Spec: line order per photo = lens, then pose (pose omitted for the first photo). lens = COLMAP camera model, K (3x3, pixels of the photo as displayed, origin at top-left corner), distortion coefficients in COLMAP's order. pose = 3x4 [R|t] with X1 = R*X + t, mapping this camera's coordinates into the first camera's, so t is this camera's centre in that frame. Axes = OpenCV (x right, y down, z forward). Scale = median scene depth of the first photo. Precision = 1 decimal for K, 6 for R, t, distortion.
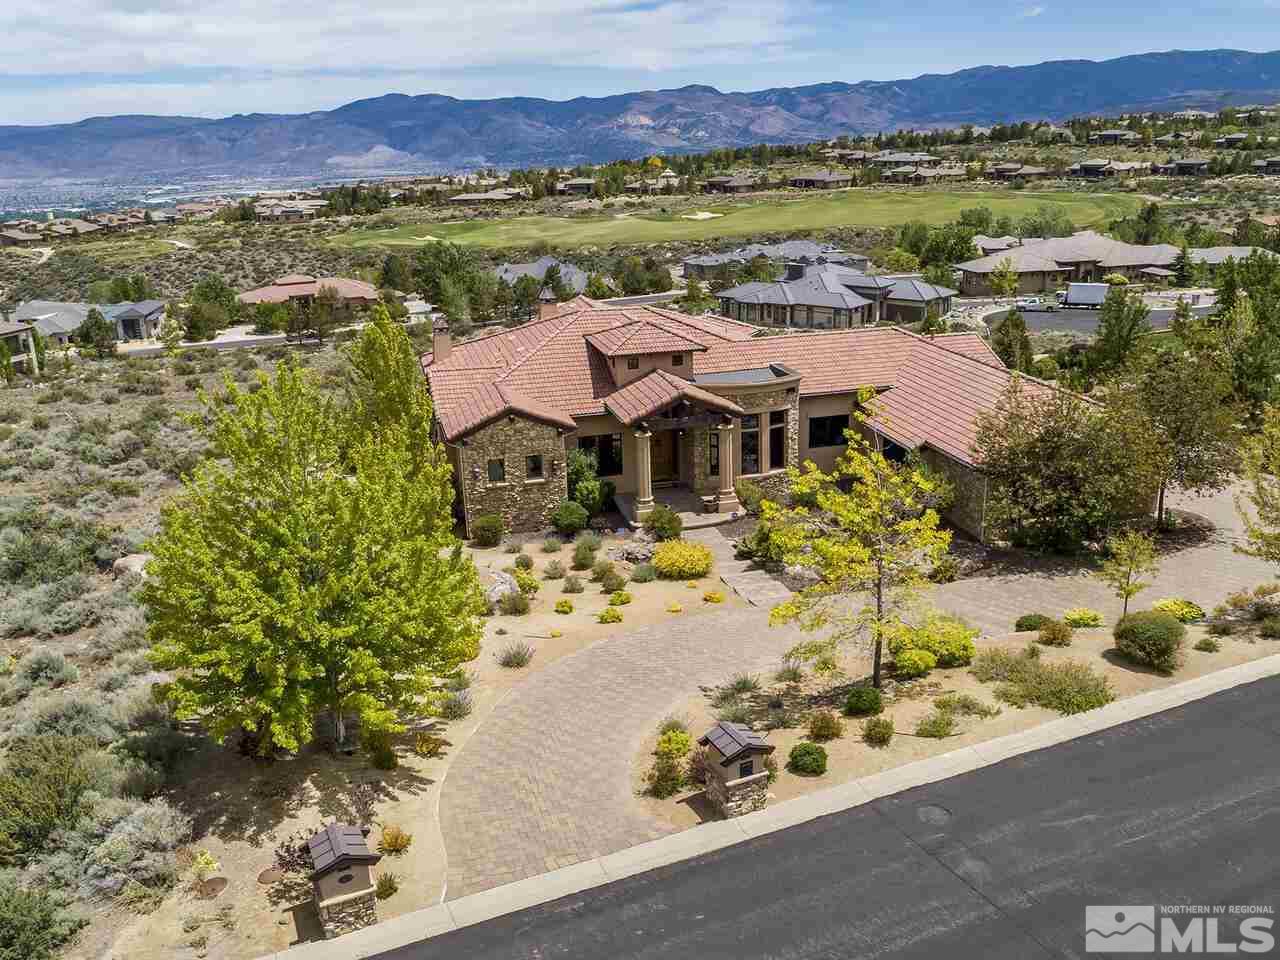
lens RADIAL K [[1234.5, 0, 588.7], [0, 1234.5, 520.8], [0, 0, 1]] dist [-0.020645, 0.016608]
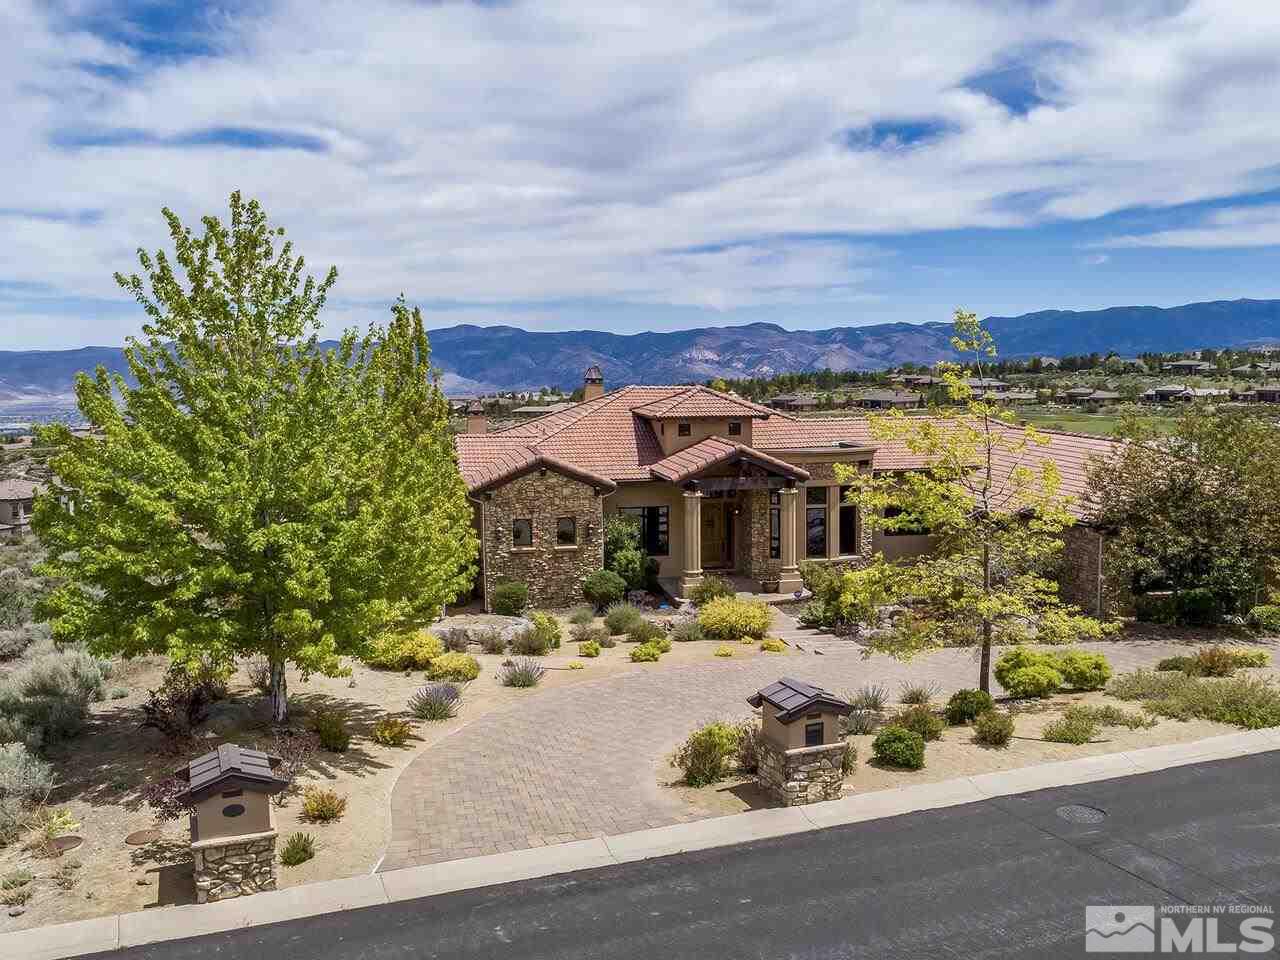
lens RADIAL K [[1234.5, 0, 588.7], [0, 1234.5, 520.8], [0, 0, 1]] dist [-0.020645, 0.016608]
pose [[0.998037, 0.033100, -0.053162, 0.017385], [-0.044193, 0.973724, -0.223400, 0.142127], [0.044371, 0.225311, 0.973276, 0.151564]]
